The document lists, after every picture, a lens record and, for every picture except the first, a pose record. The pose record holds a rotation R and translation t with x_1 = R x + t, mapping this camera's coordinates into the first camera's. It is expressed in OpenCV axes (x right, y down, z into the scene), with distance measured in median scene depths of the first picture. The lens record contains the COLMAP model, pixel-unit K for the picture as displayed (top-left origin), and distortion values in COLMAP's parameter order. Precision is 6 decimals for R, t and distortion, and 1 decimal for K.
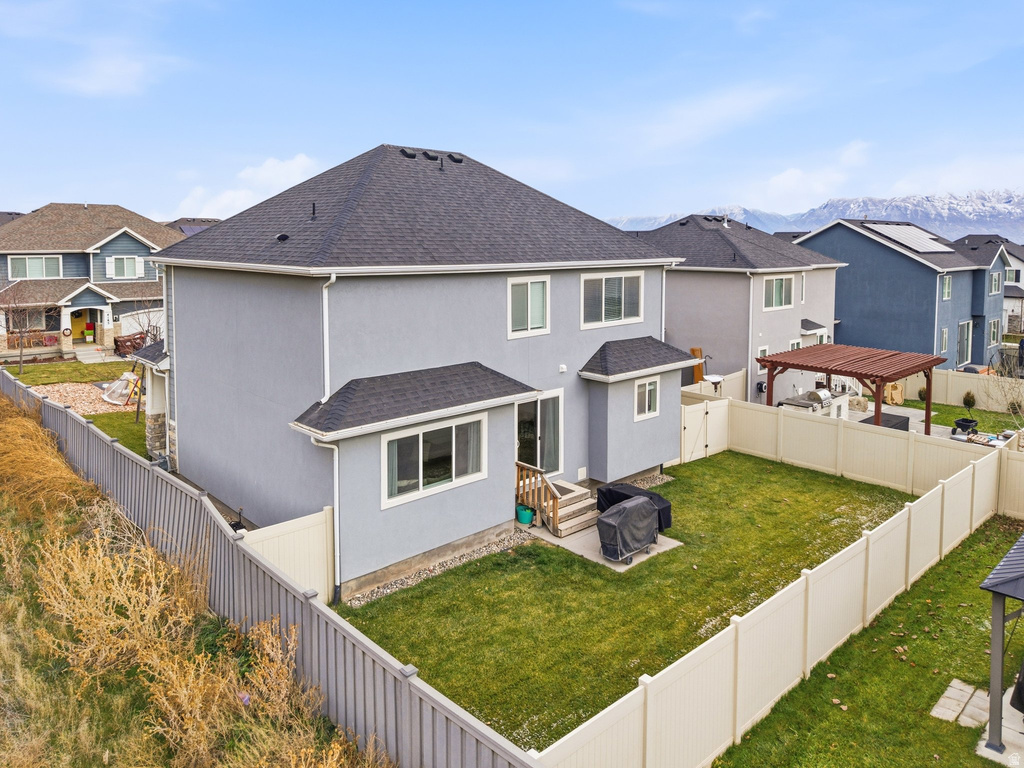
lens RADIAL K [[685.0, 0, 510.4], [0, 685.0, 396.9], [0, 0, 1]] dist [0.050024, -0.067952]
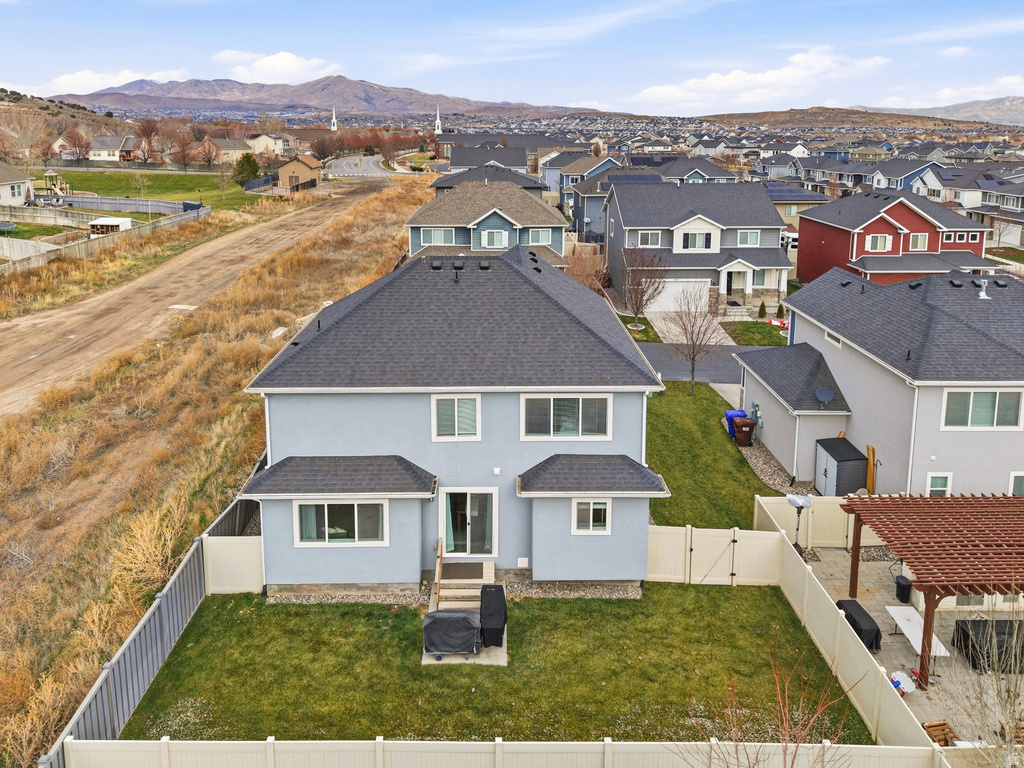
lens RADIAL K [[716.4, 0, 509.8], [0, 716.4, 365.9], [0, 0, 1]] dist [0.003517, 0.000524]
pose [[0.729180, 0.201906, -0.653858, 0.856434], [-0.133928, 0.979111, 0.152985, -0.408244], [0.671088, -0.023984, 0.740990, 0.154762]]
